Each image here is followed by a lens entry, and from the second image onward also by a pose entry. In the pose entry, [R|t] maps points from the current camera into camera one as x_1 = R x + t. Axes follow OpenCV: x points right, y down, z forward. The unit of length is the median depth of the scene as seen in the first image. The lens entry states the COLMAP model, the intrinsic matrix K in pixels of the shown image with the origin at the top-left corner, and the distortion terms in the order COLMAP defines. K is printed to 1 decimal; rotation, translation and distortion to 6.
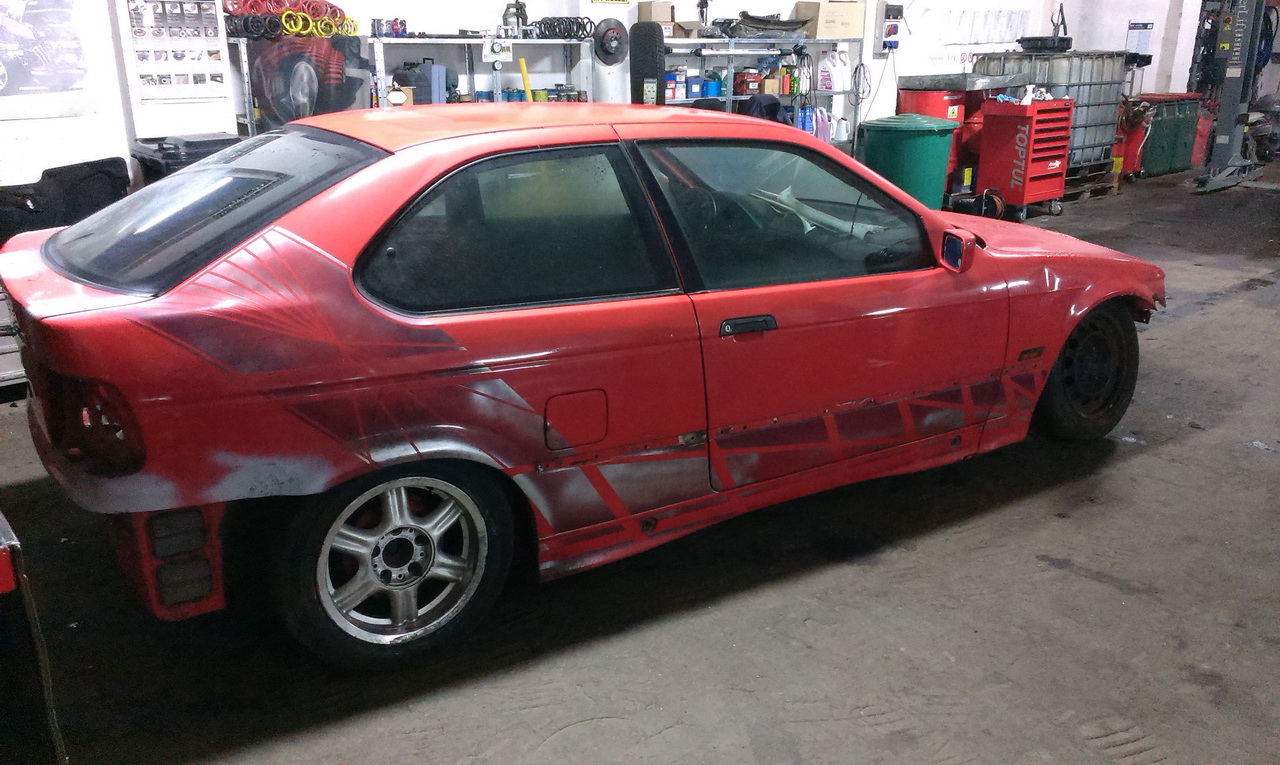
lens RADIAL K [[1085.0, 0, 644.3], [0, 1085.0, 386.5], [0, 0, 1]] dist [0.069468, -0.124120]
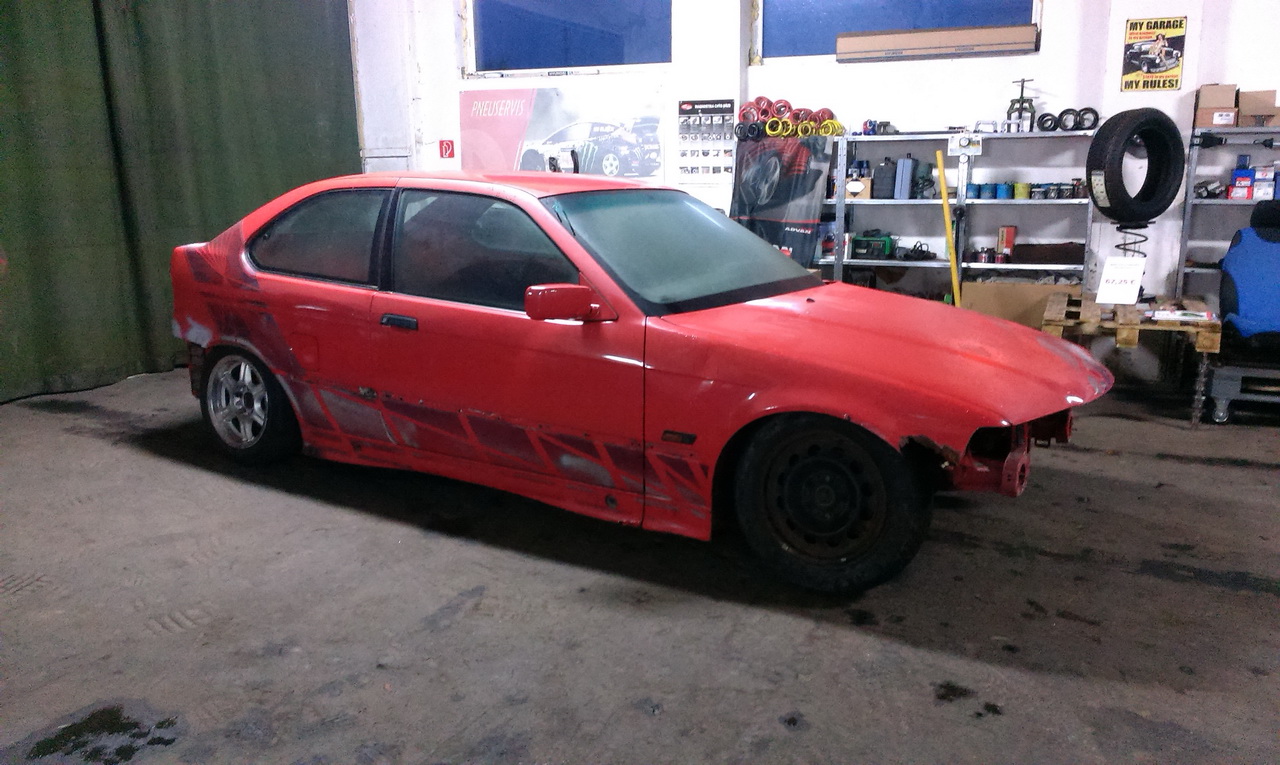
lens RADIAL K [[1085.0, 0, 644.3], [0, 1085.0, 386.5], [0, 0, 1]] dist [0.069468, -0.124120]
pose [[0.365650, 0.175833, -0.913993, 0.905723], [-0.275304, 0.958485, 0.074255, -0.101328], [0.889105, 0.224475, 0.398877, 0.457153]]
